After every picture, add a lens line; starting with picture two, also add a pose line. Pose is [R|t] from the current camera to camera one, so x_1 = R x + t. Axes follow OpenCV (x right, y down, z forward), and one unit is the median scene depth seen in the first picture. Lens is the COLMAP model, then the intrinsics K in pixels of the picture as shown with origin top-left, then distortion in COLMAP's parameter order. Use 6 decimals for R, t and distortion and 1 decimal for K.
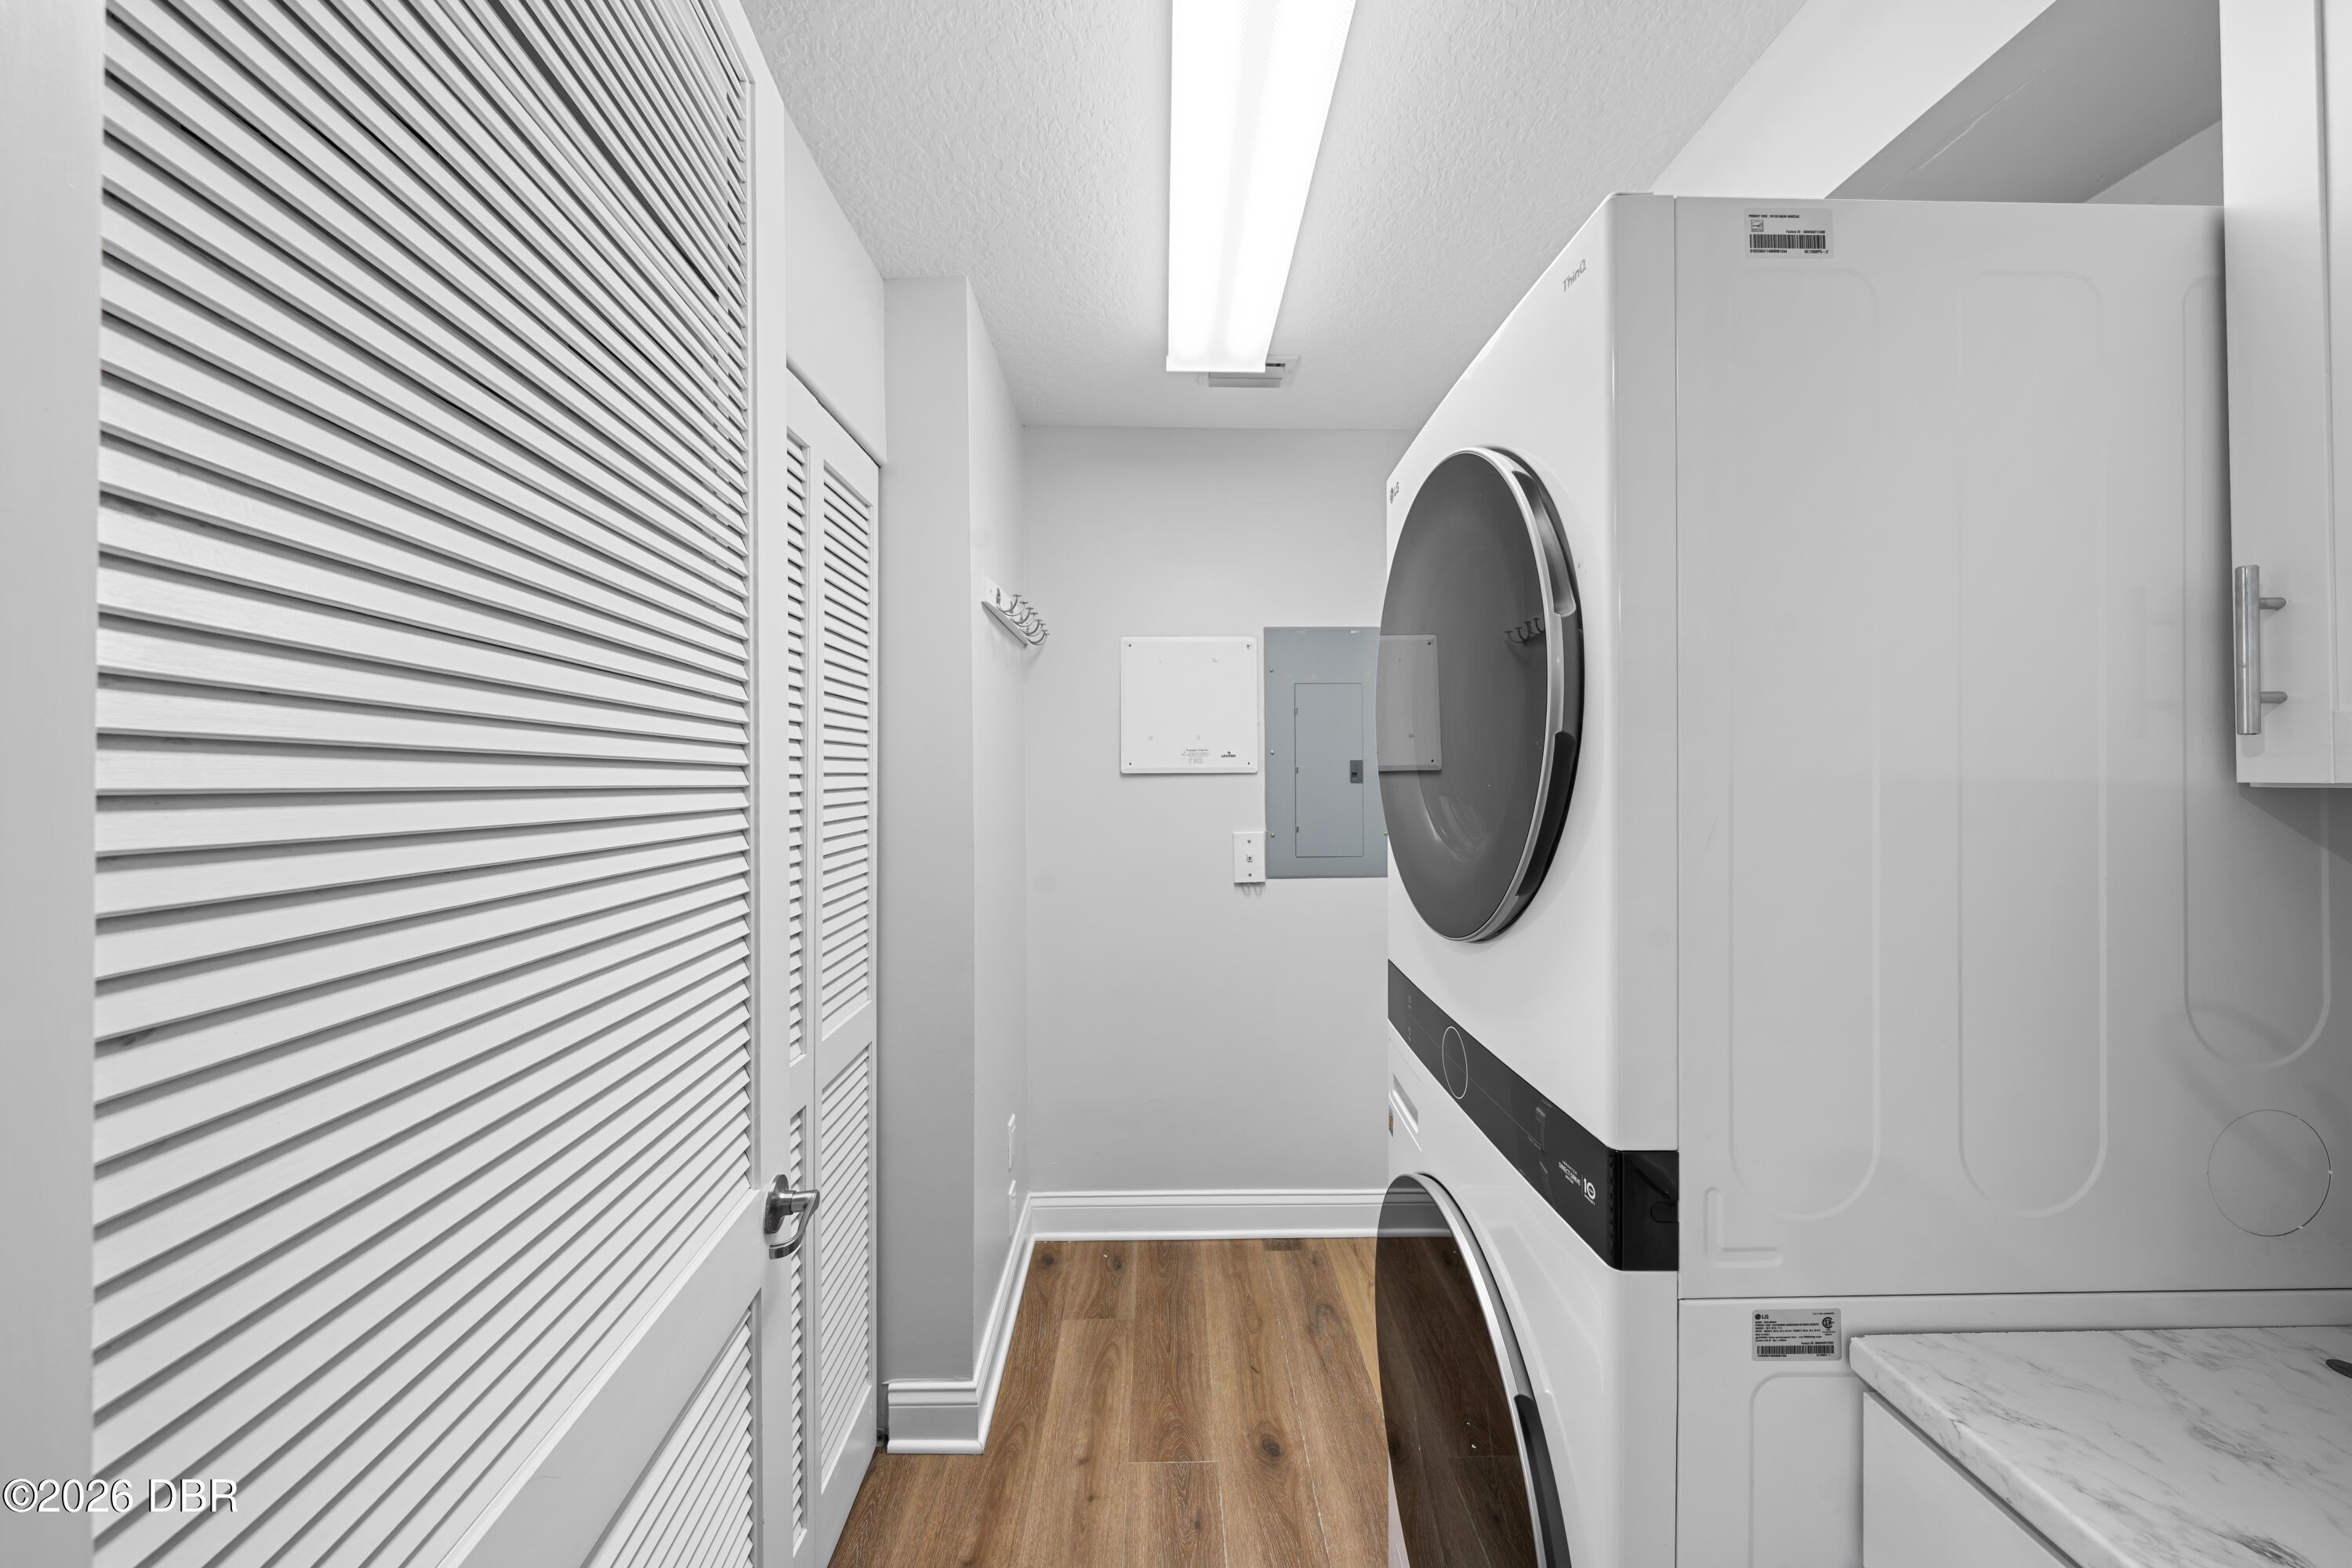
lens RADIAL K [[807.3, 0, 1171.6], [0, 807.3, 778.6], [0, 0, 1]] dist [-0.002628, -0.000161]
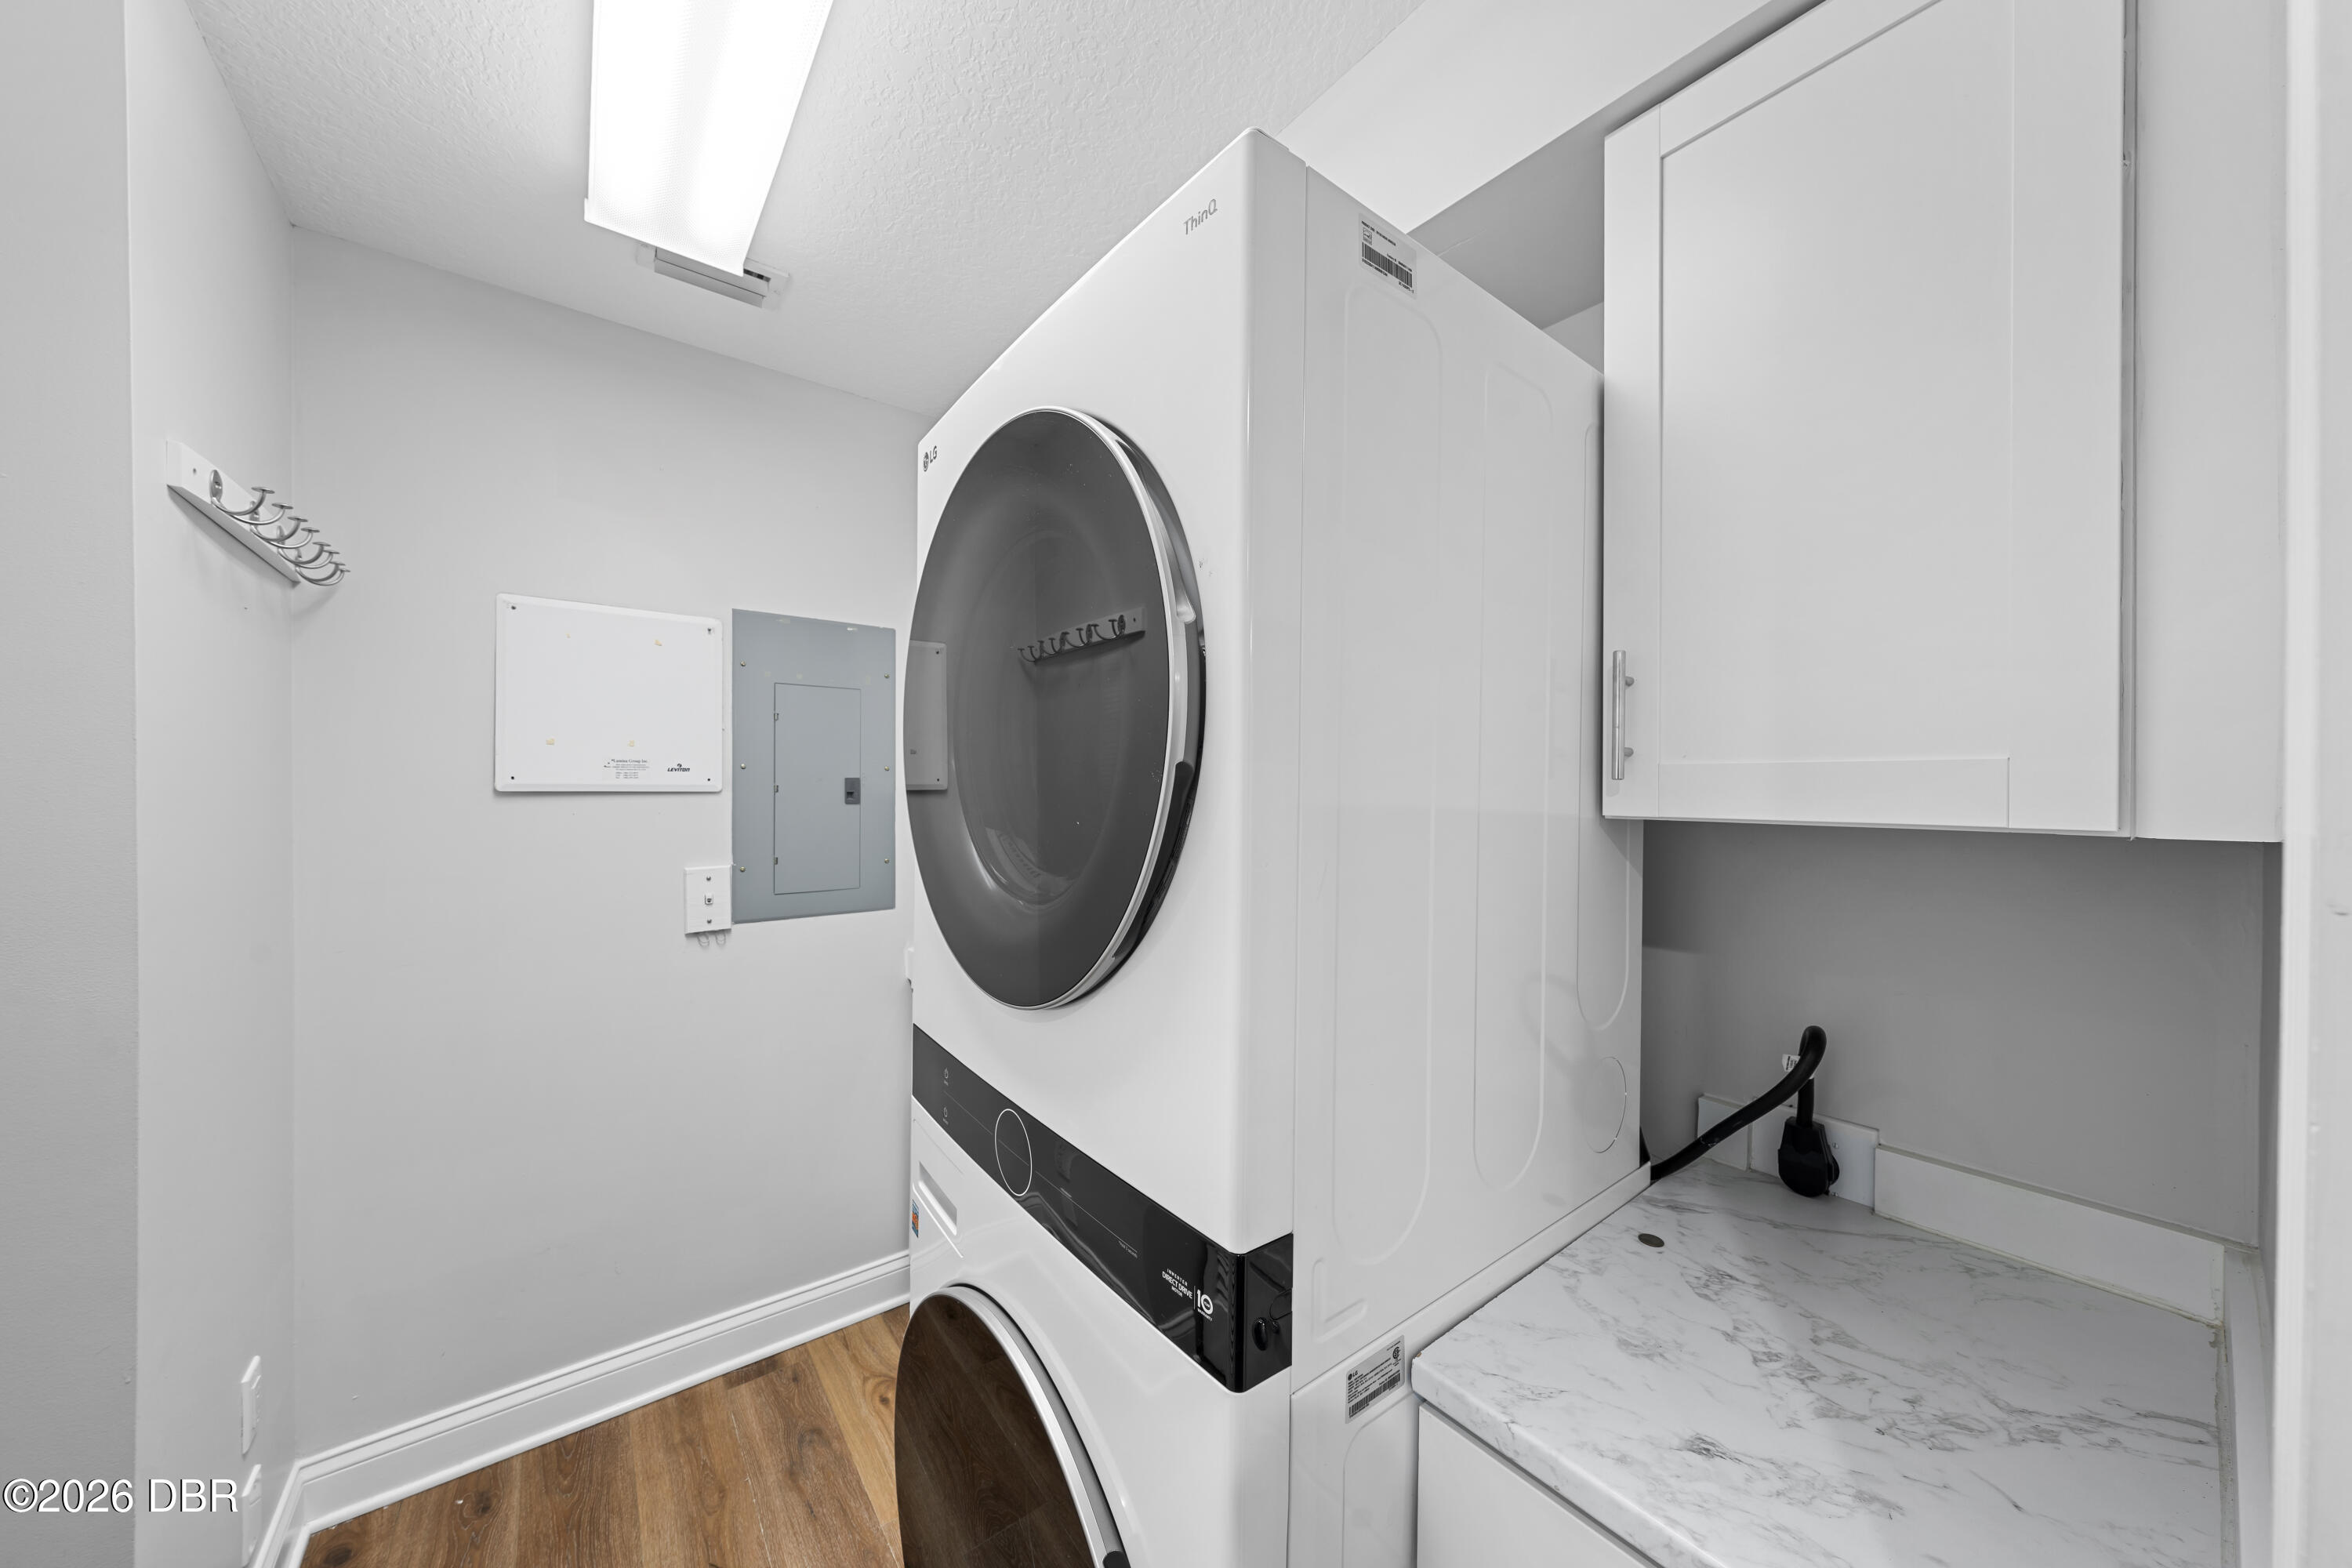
lens RADIAL K [[807.3, 0, 1189.0], [0, 807.3, 792.2], [0, 0, 1]] dist [-0.002628, -0.000161]
pose [[0.799251, 0.007283, 0.600953, -0.004286], [-0.006431, 0.999973, -0.003567, -0.012221], [-0.600963, -0.001014, 0.799276, 0.172984]]
